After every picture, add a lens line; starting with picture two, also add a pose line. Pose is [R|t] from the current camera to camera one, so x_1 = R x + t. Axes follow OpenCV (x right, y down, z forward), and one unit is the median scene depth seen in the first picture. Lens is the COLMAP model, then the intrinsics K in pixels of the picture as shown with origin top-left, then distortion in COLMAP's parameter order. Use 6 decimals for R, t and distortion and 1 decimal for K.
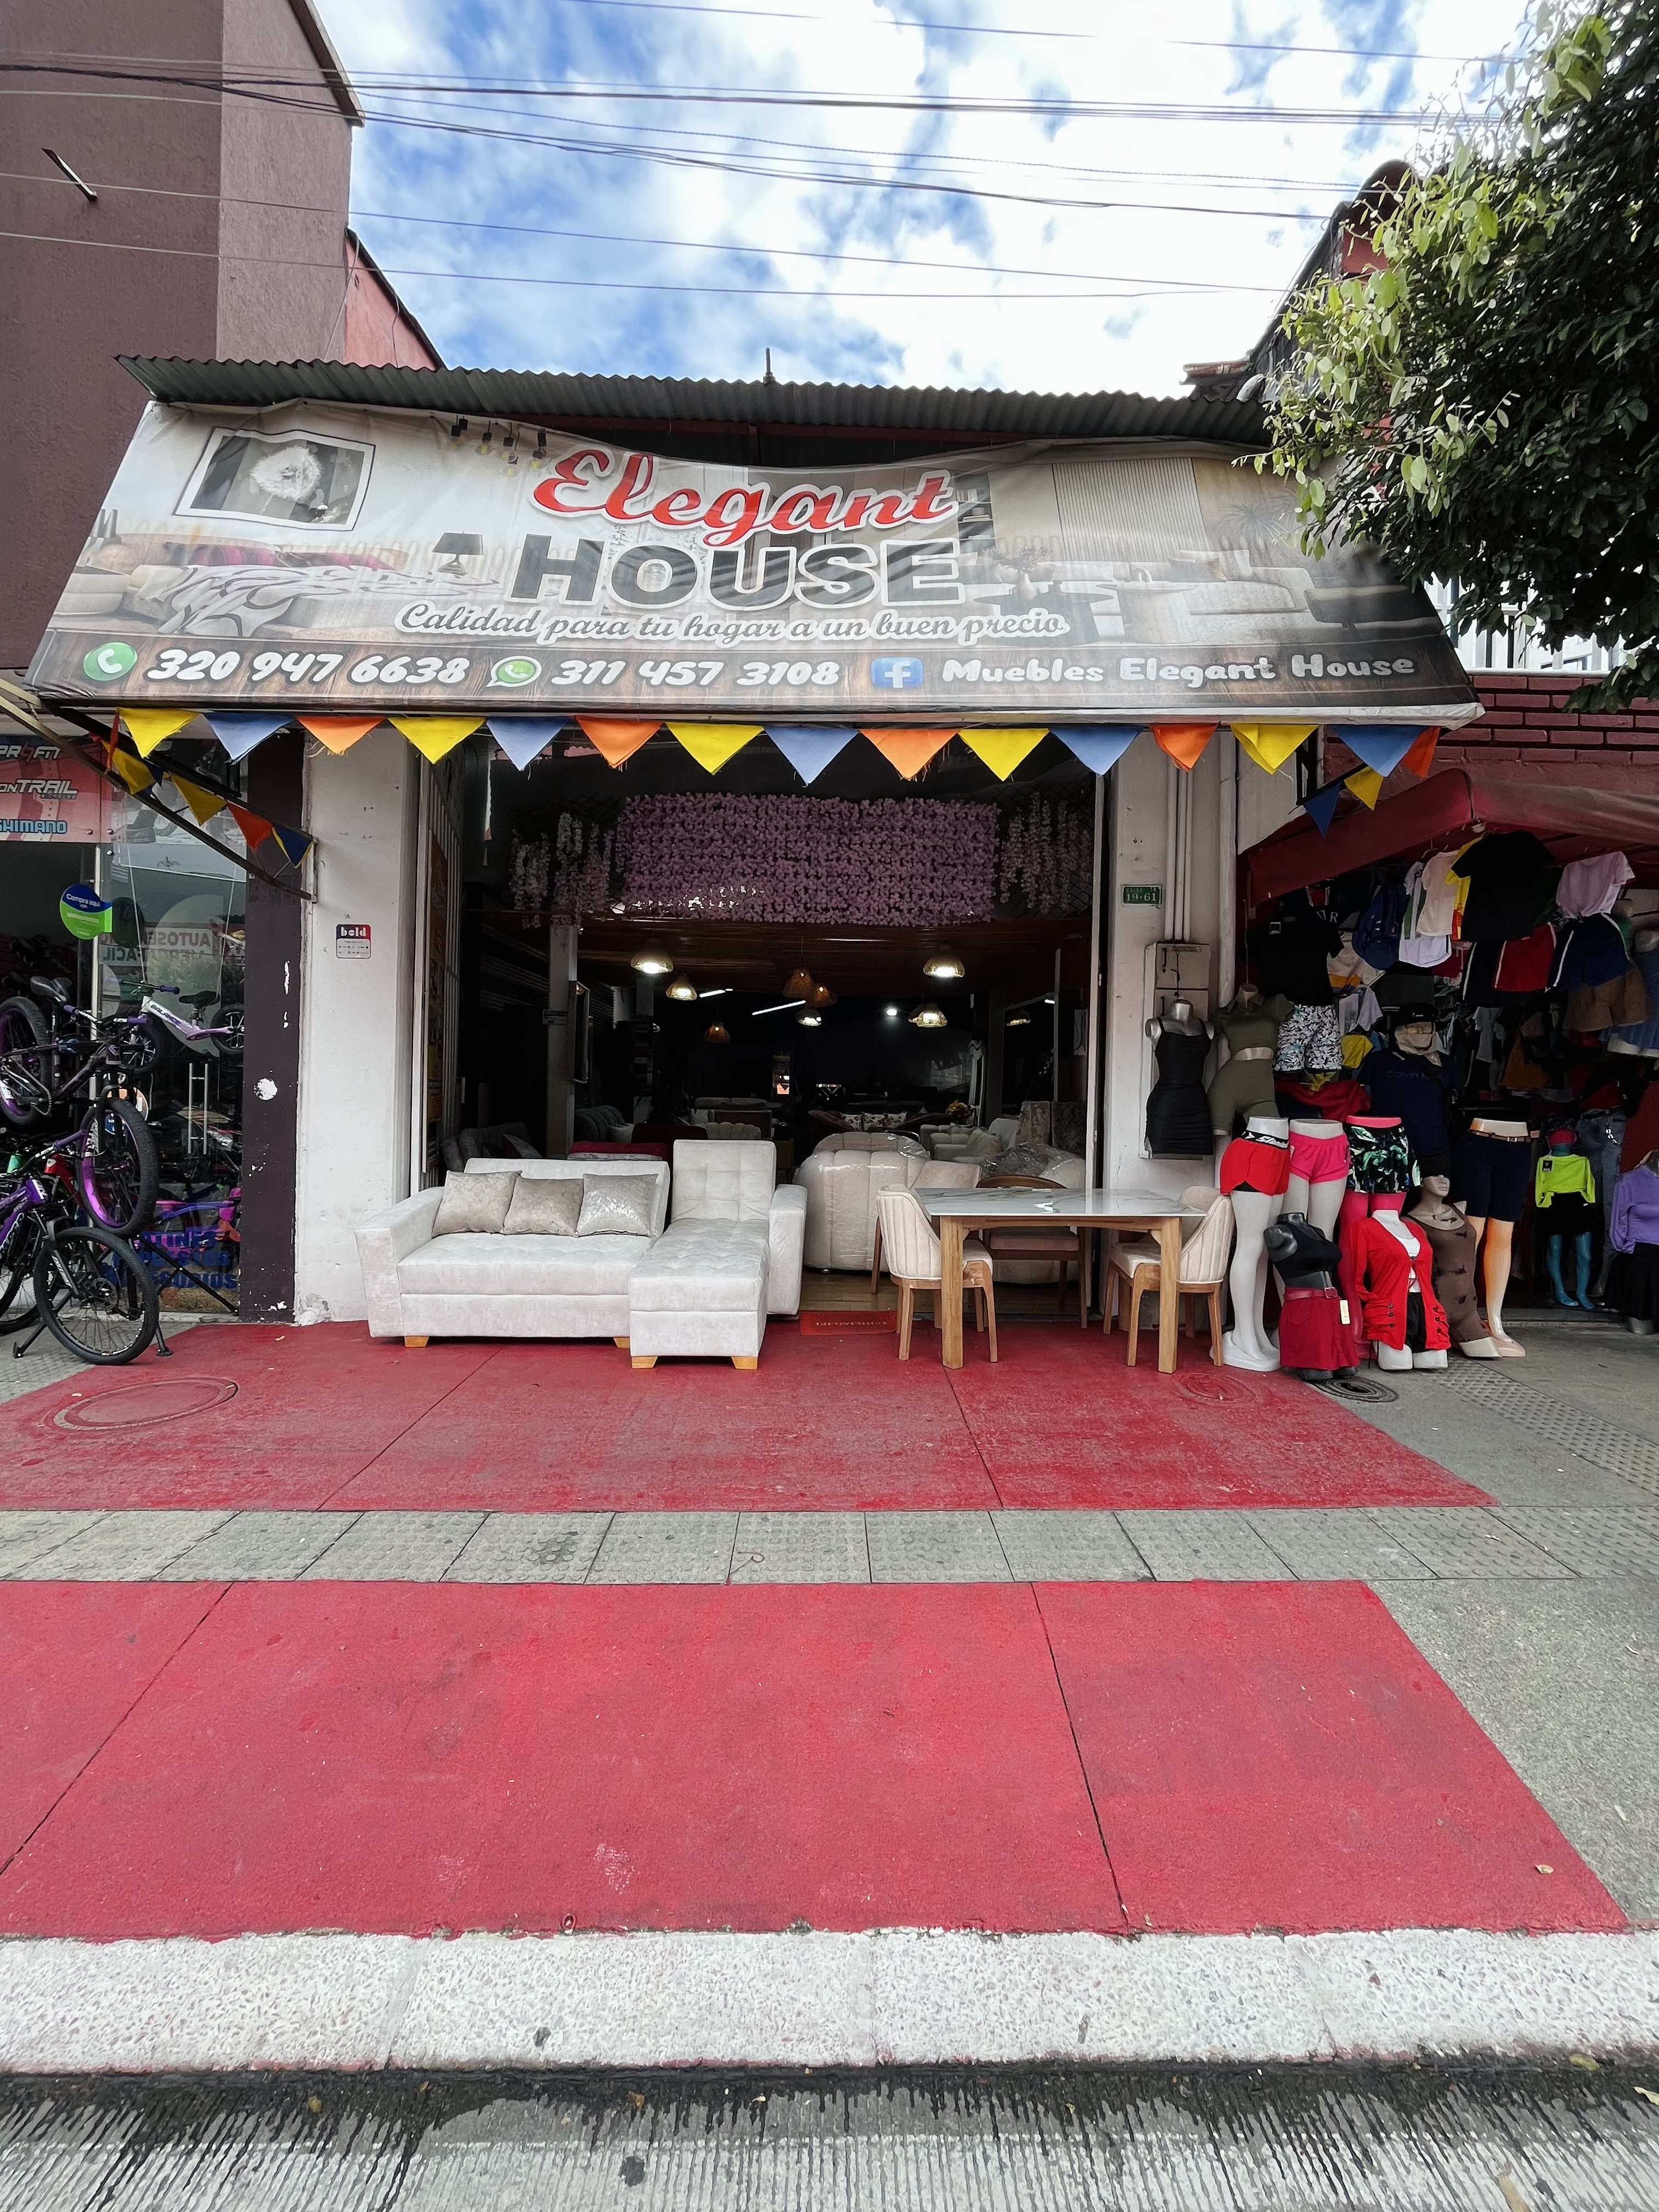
lens RADIAL K [[903.4, 0, 837.8], [0, 903.4, 1096.2], [0, 0, 1]] dist [-0.001102, -0.000020]
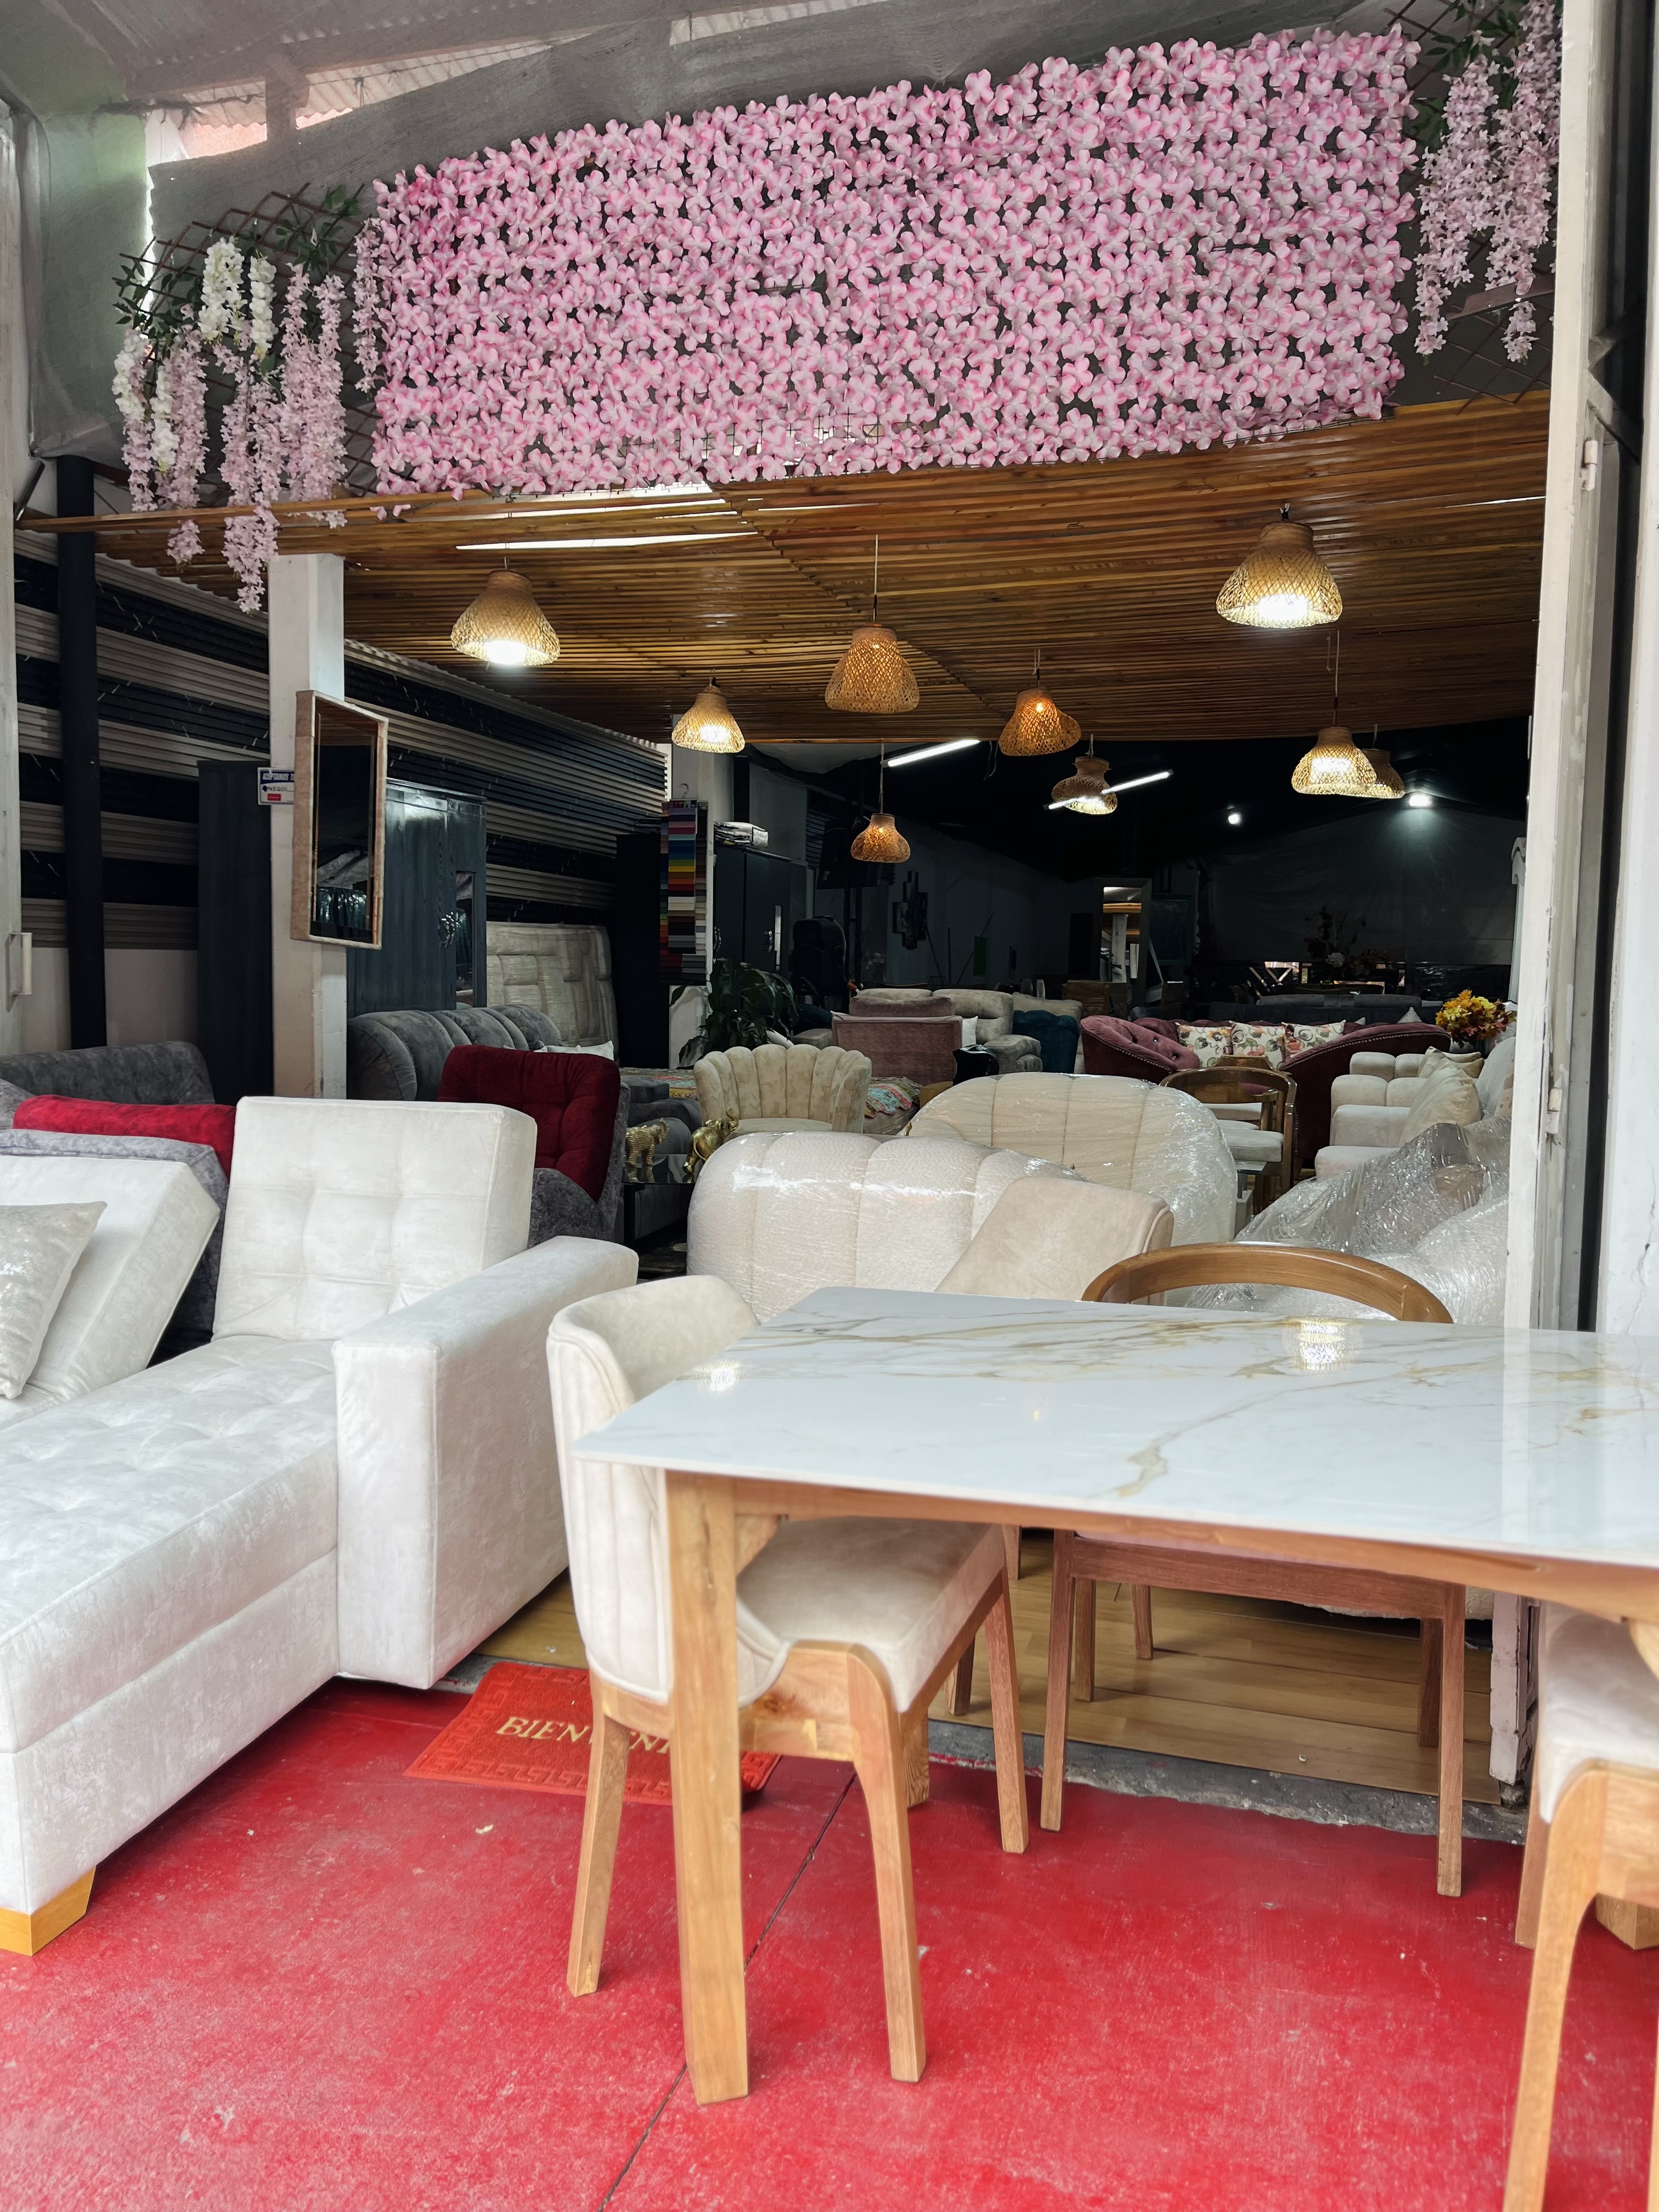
lens RADIAL K [[1667.4, 0, 829.5], [0, 1667.4, 1106.0], [0, 0, 1]] dist [0.101484, -0.157663]
pose [[0.949566, 0.019051, -0.312987, 0.177550], [0.001838, 0.997797, 0.066312, 0.007995], [0.313560, -0.063543, 0.947440, 0.365871]]
